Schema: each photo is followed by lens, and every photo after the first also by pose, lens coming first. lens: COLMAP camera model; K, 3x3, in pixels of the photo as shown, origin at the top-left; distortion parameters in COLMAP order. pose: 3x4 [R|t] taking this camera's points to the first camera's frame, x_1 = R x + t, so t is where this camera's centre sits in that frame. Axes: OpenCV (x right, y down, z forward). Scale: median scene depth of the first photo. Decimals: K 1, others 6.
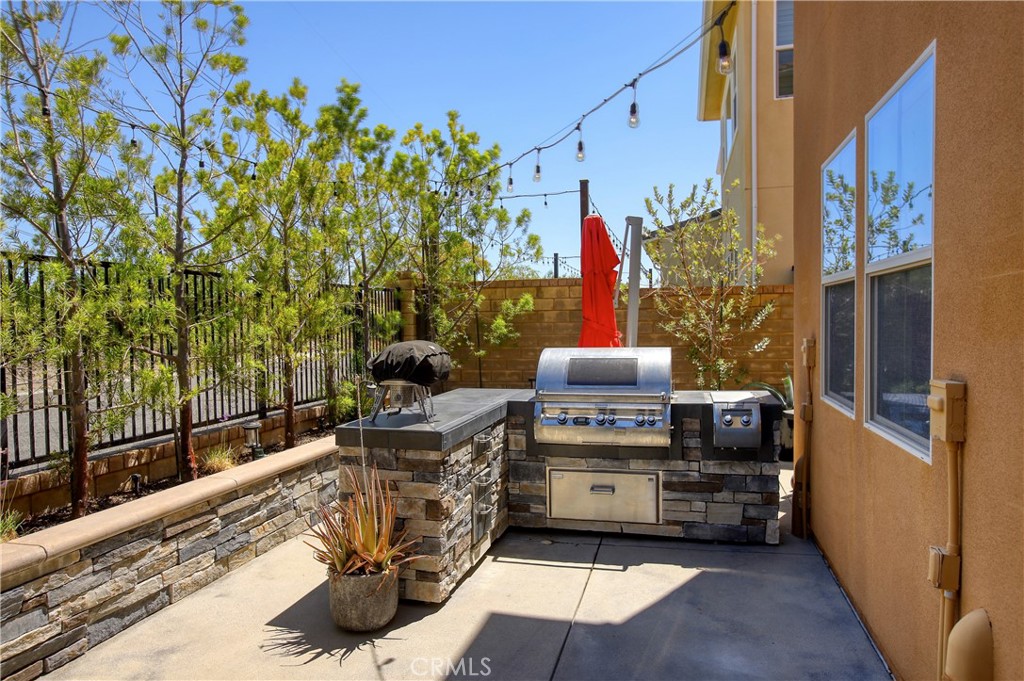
lens RADIAL K [[635.2, 0, 512.0], [0, 635.2, 340.5], [0, 0, 1]] dist [-0.000706, 0.002618]
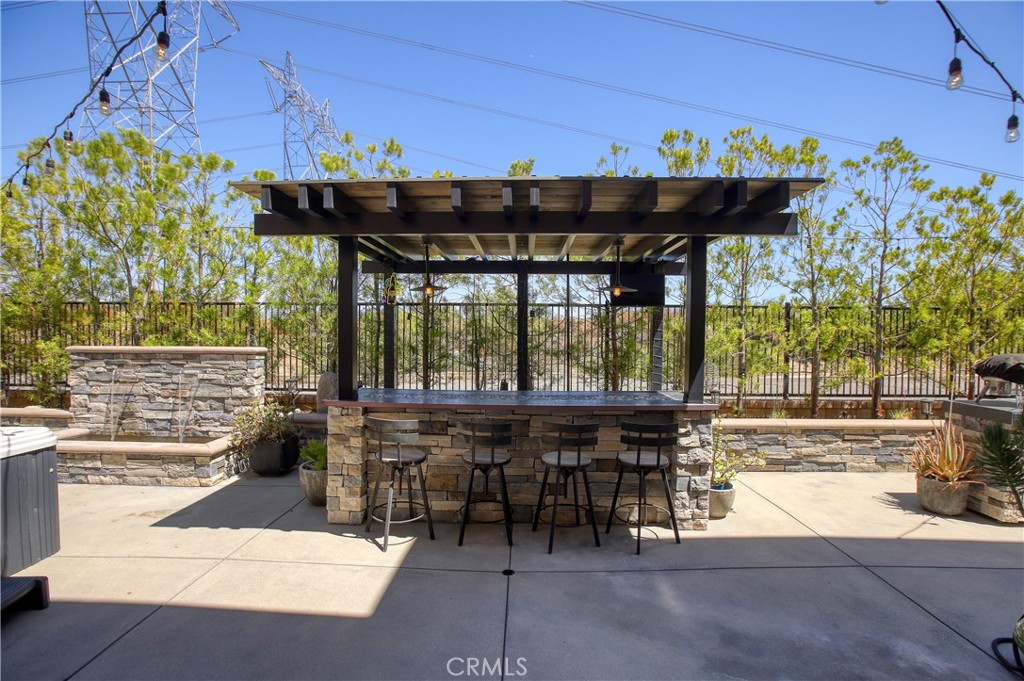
lens RADIAL K [[449.8, 0, 512.0], [0, 449.8, 340.5], [0, 0, 1]] dist [-0.056418, 0.026041]
pose [[0.212195, 0.031977, -0.976704, 0.547826], [-0.043101, 0.998798, 0.023337, -0.001760], [0.976276, 0.037145, 0.213318, -0.345655]]
